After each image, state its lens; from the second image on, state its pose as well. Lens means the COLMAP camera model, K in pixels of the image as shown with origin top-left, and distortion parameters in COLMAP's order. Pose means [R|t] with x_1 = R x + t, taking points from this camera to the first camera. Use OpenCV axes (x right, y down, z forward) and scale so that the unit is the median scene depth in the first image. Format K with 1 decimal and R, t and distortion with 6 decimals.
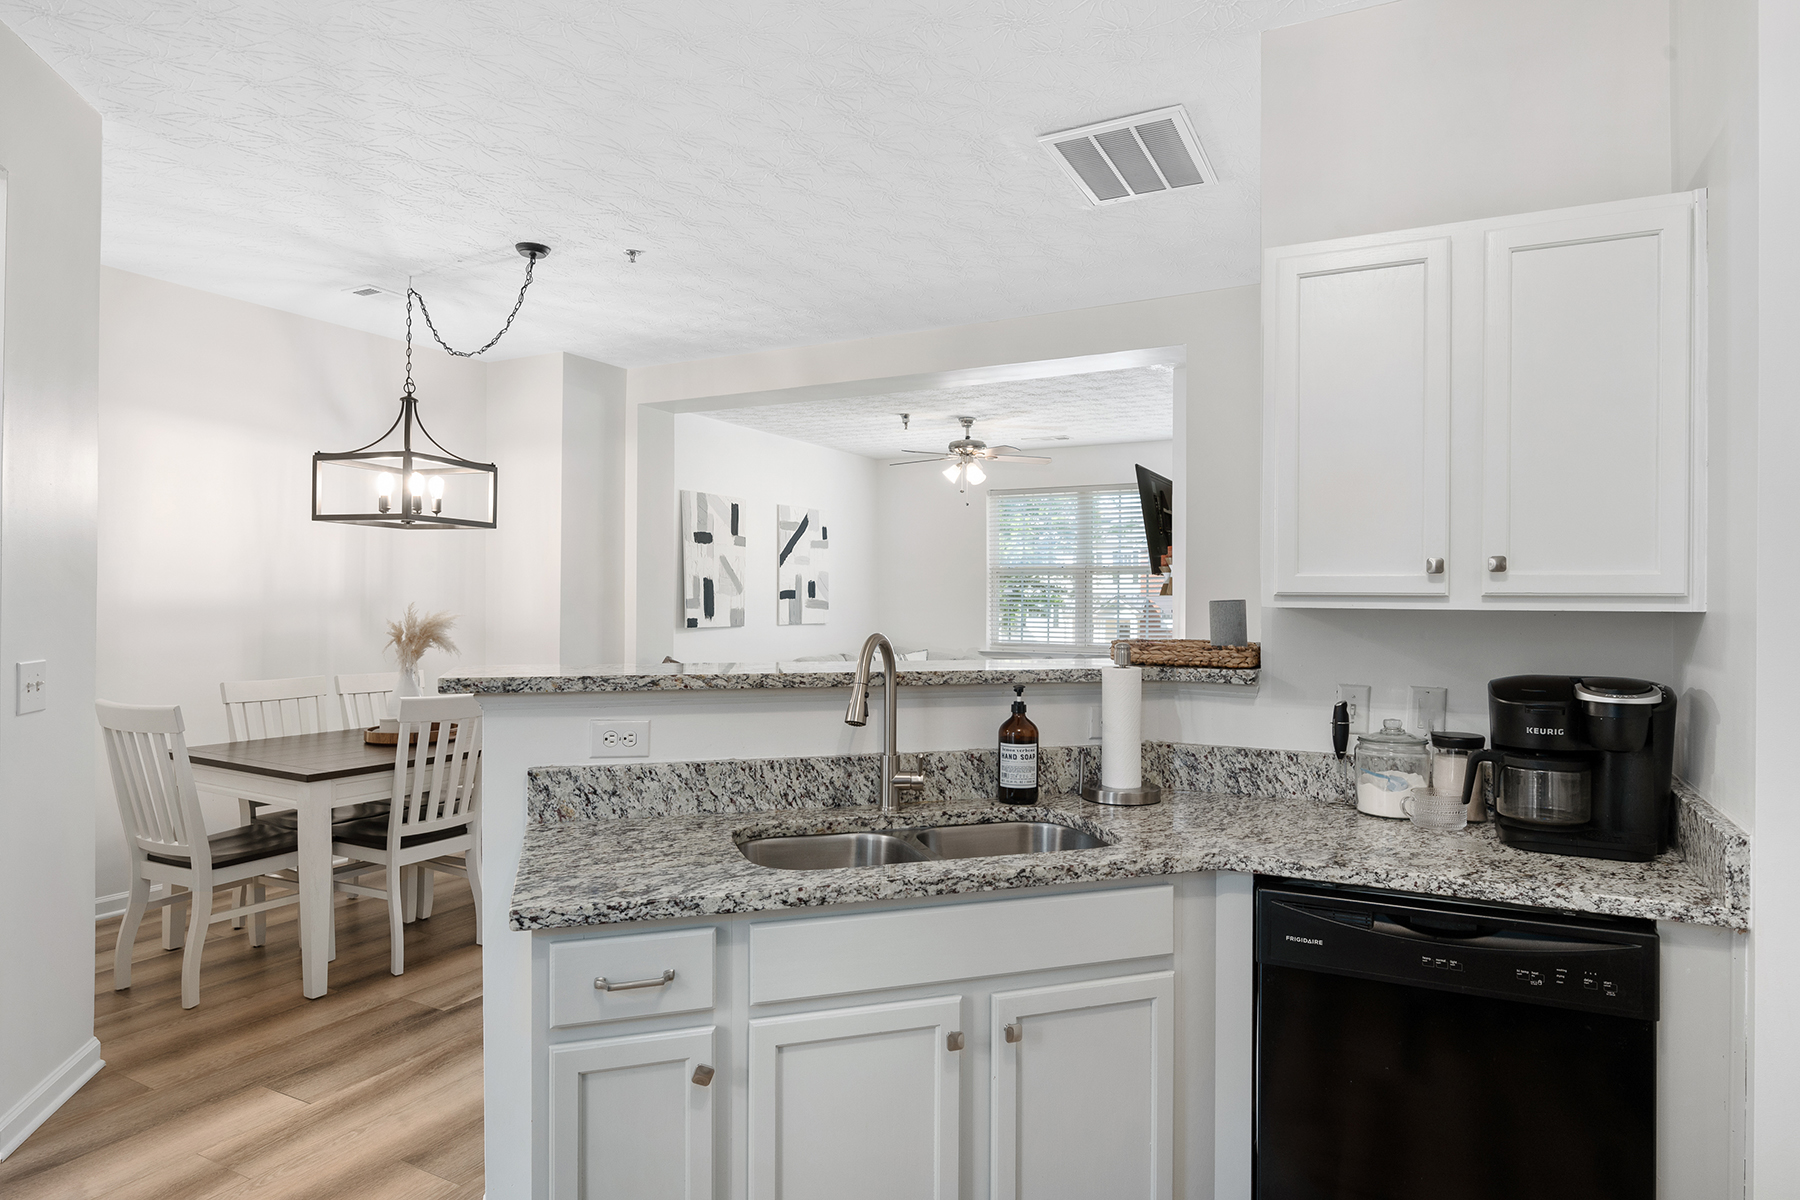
lens RADIAL K [[1021.4, 0, 905.1], [0, 1021.4, 602.4], [0, 0, 1]] dist [-0.005718, -0.000195]
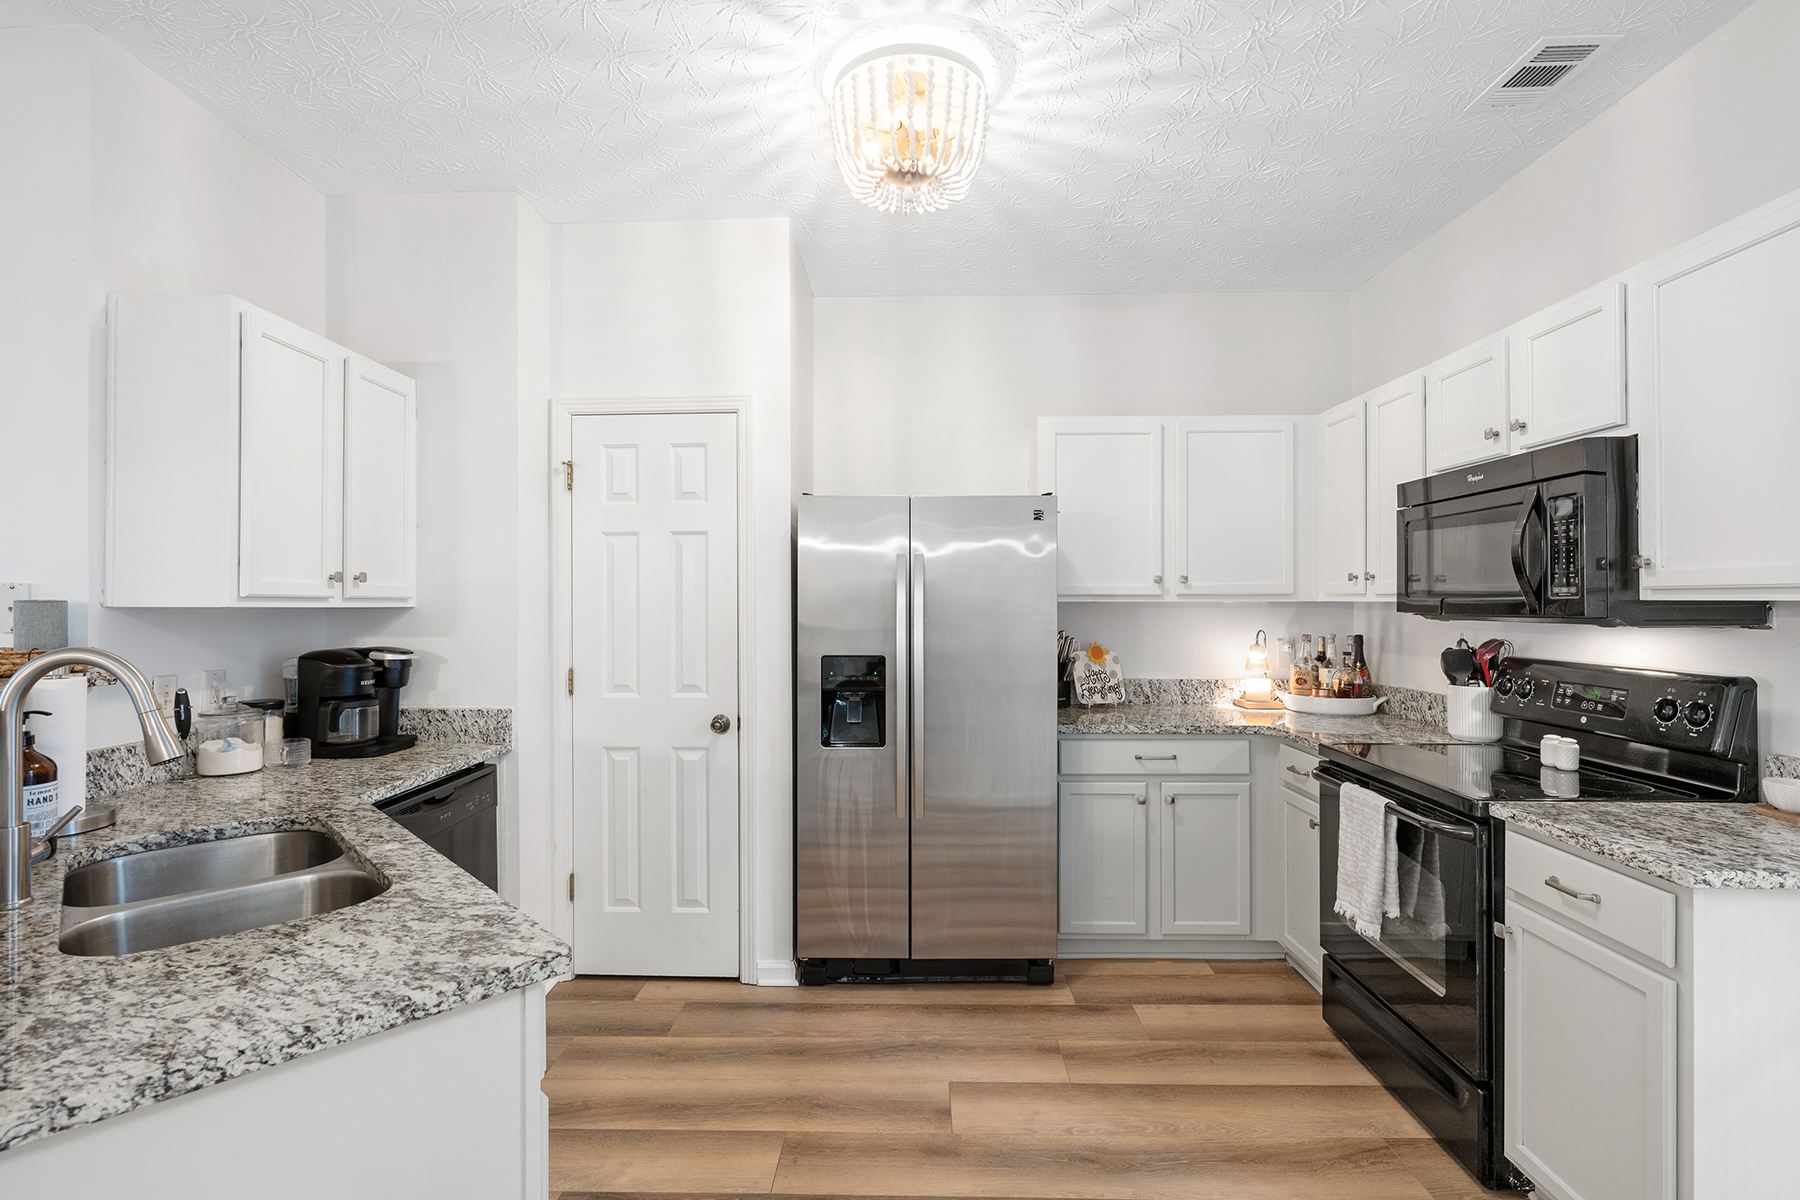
lens RADIAL K [[814.2, 0, 898.9], [0, 814.2, 599.8], [0, 0, 1]] dist [-0.004461, -0.000480]
pose [[-0.436356, -0.001228, 0.899773, -0.932335], [0.001163, 0.999997, 0.001928, -0.004400], [-0.899773, 0.001888, -0.436354, 0.849789]]
